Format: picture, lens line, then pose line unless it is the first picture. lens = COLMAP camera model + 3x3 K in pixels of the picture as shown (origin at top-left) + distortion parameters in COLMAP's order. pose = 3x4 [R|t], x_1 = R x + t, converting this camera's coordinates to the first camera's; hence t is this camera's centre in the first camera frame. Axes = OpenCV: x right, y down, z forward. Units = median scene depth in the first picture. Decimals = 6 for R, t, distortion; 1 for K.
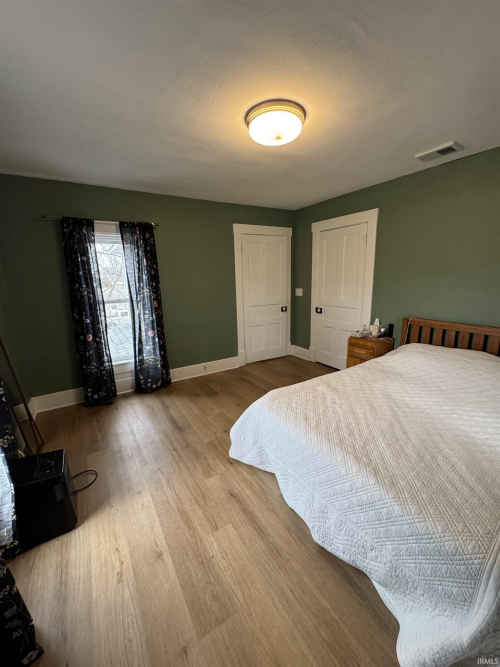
lens RADIAL K [[267.3, 0, 248.0], [0, 267.3, 332.3], [0, 0, 1]] dist [0.000431, 0.000000]
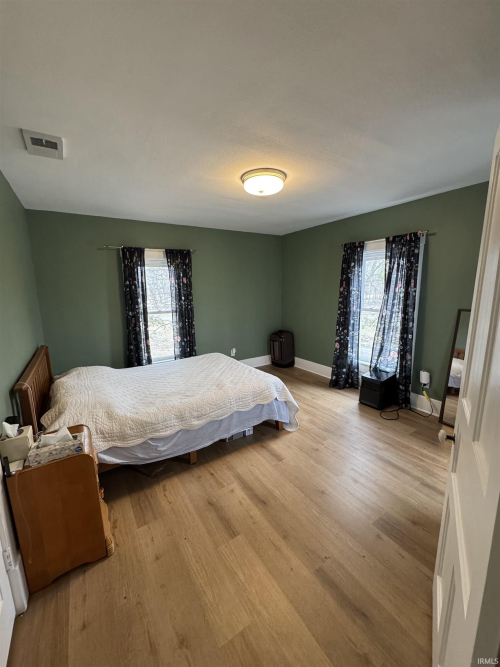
lens RADIAL K [[267.3, 0, 249.8], [0, 267.3, 334.7], [0, 0, 1]] dist [0.000431, 0.000000]
pose [[-0.999216, 0.037393, -0.012979, 0.213672], [0.029694, 0.924980, 0.378853, -0.532076], [0.026172, 0.378171, -0.925366, 2.321351]]
